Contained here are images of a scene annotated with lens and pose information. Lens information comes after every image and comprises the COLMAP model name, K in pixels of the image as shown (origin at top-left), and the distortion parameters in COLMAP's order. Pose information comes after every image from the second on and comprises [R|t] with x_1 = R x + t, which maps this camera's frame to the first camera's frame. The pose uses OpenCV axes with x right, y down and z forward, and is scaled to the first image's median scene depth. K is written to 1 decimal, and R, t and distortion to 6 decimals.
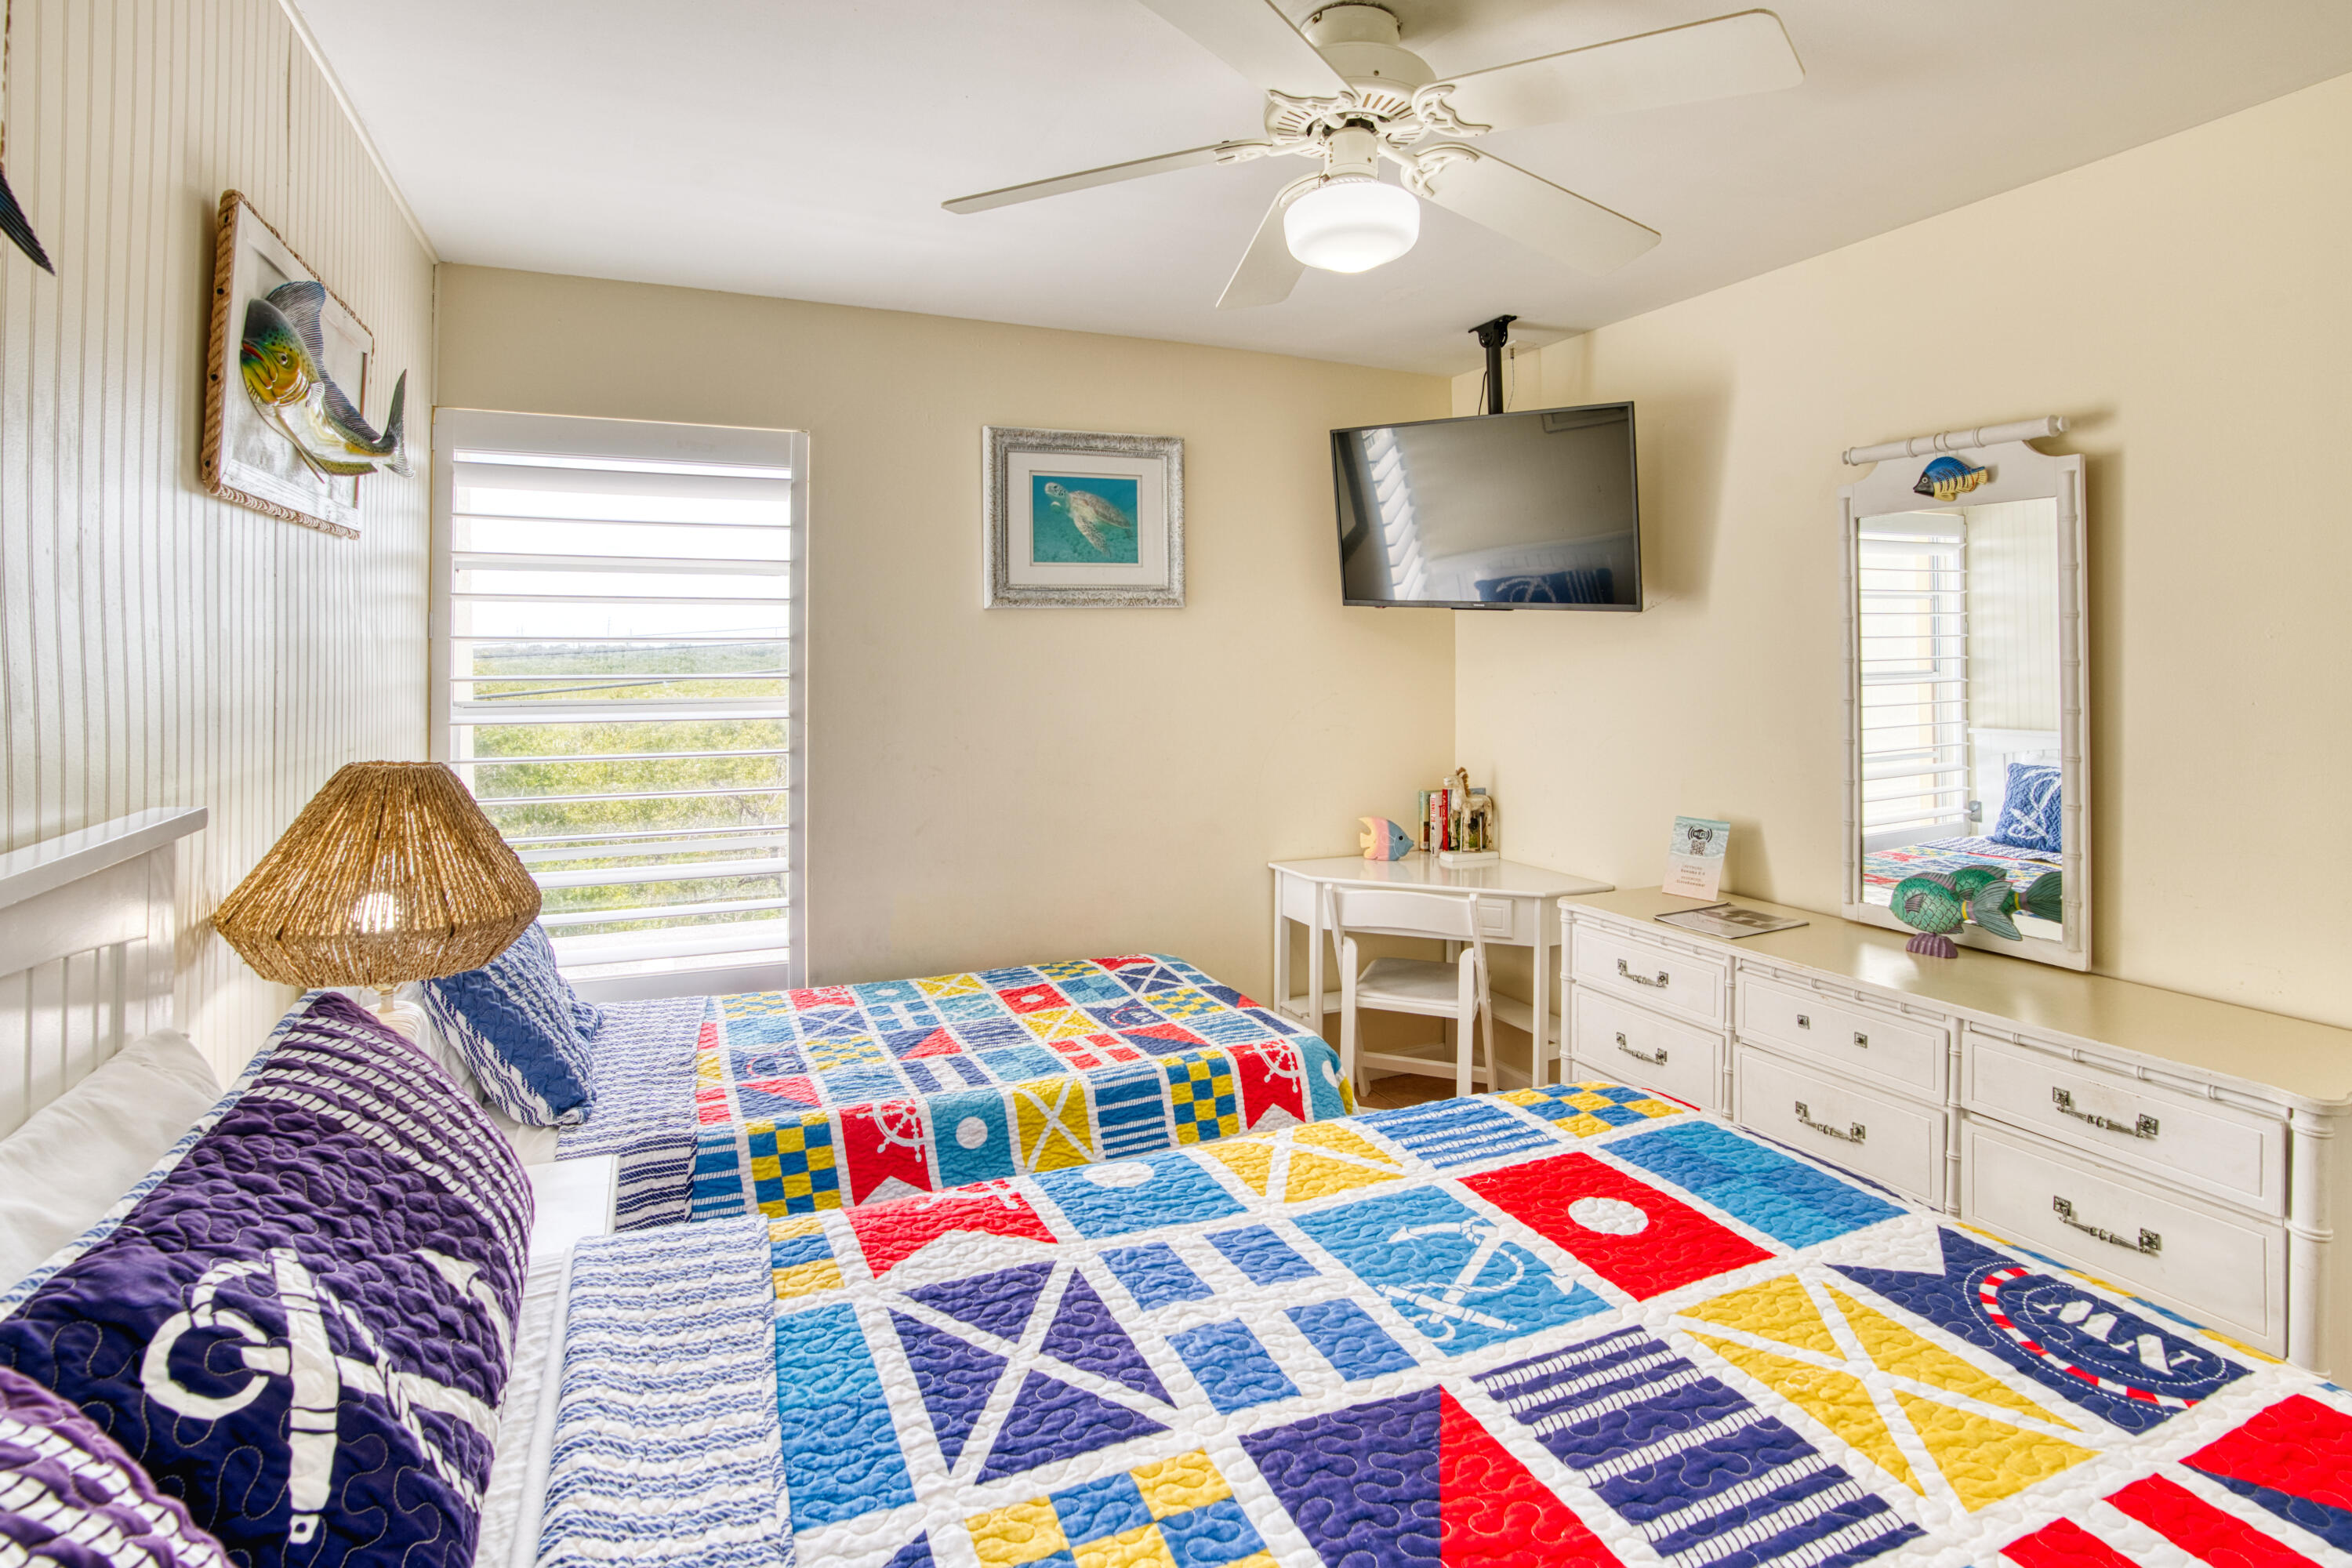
lens RADIAL K [[1166.4, 0, 1209.2], [0, 1166.4, 615.5], [0, 0, 1]] dist [-0.060427, 0.019102]
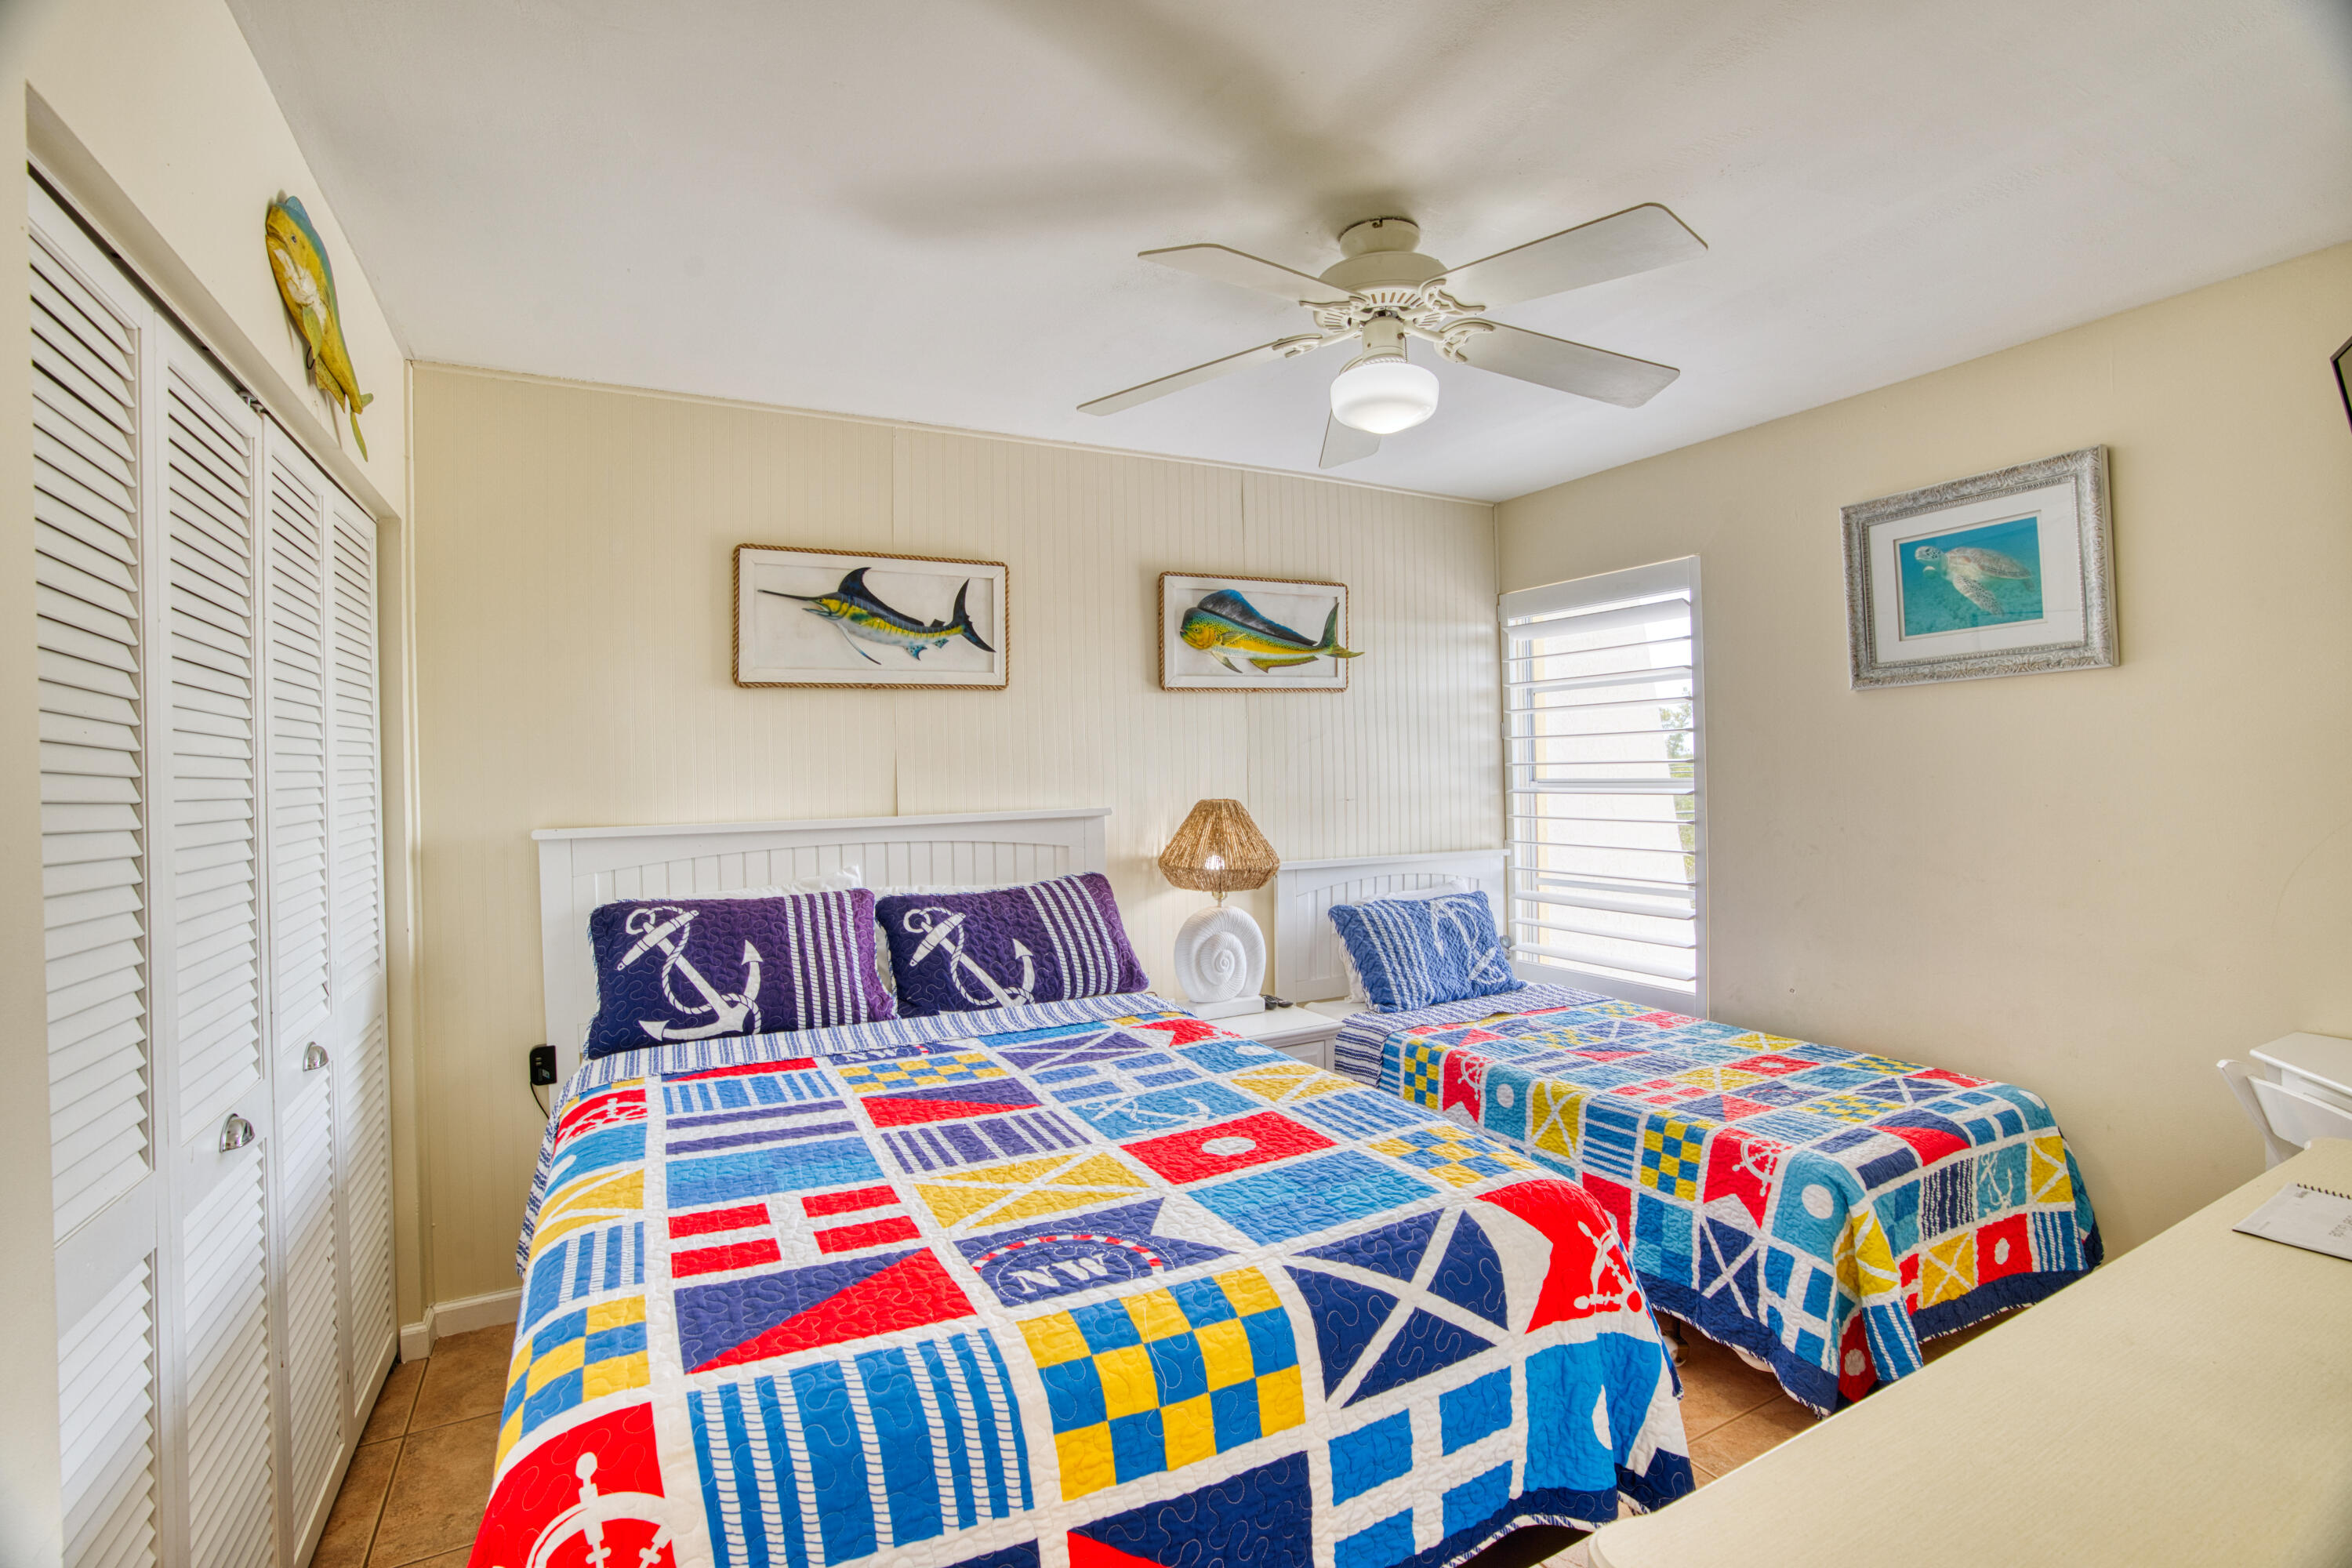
lens RADIAL K [[1108.5, 0, 1180.6], [0, 1108.5, 754.1], [0, 0, 1]] dist [-0.075424, 0.028287]
pose [[0.052084, -0.016575, -0.998505, 1.651132], [0.055737, 0.998352, -0.013665, 0.068219], [0.997086, -0.054942, 0.052922, 0.884942]]
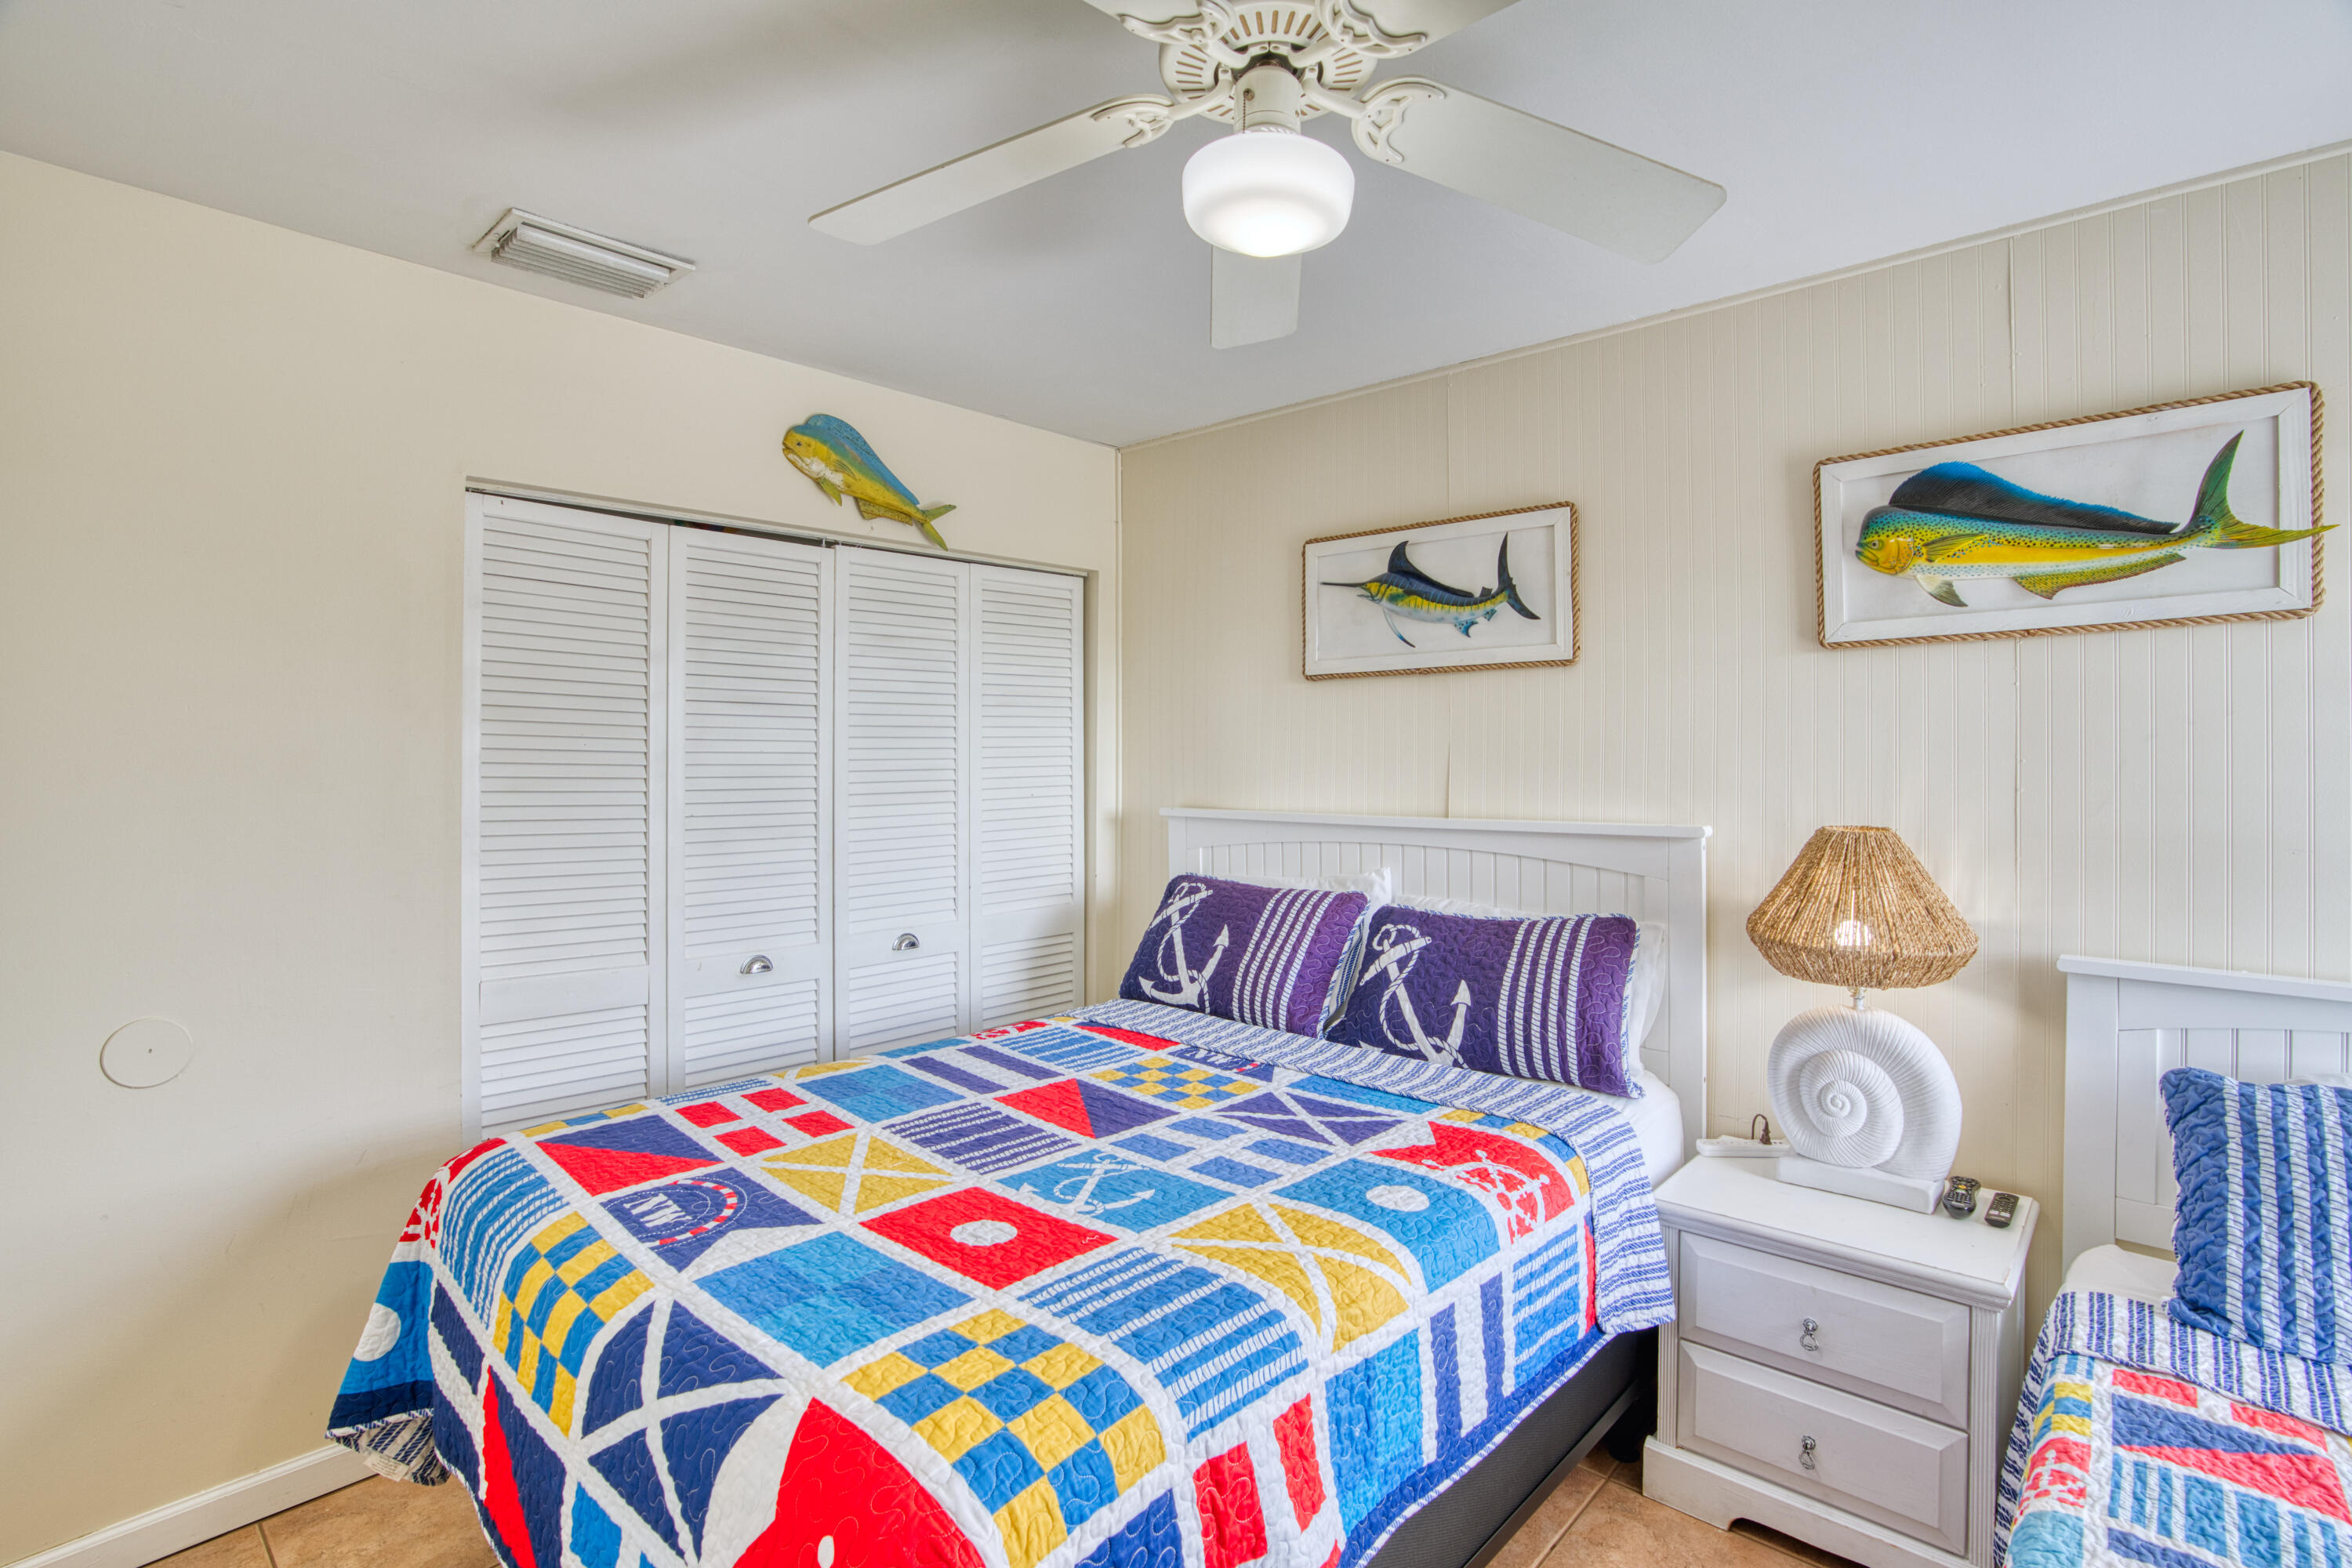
lens RADIAL K [[1148.9, 0, 1173.1], [0, 1148.9, 705.6], [0, 0, 1]] dist [-0.067757, 0.033424]
pose [[-0.929860, -0.018971, -0.367425, 0.592901], [0.010068, 0.996984, -0.076955, 0.084358], [0.367776, -0.075257, -0.926864, 2.137831]]
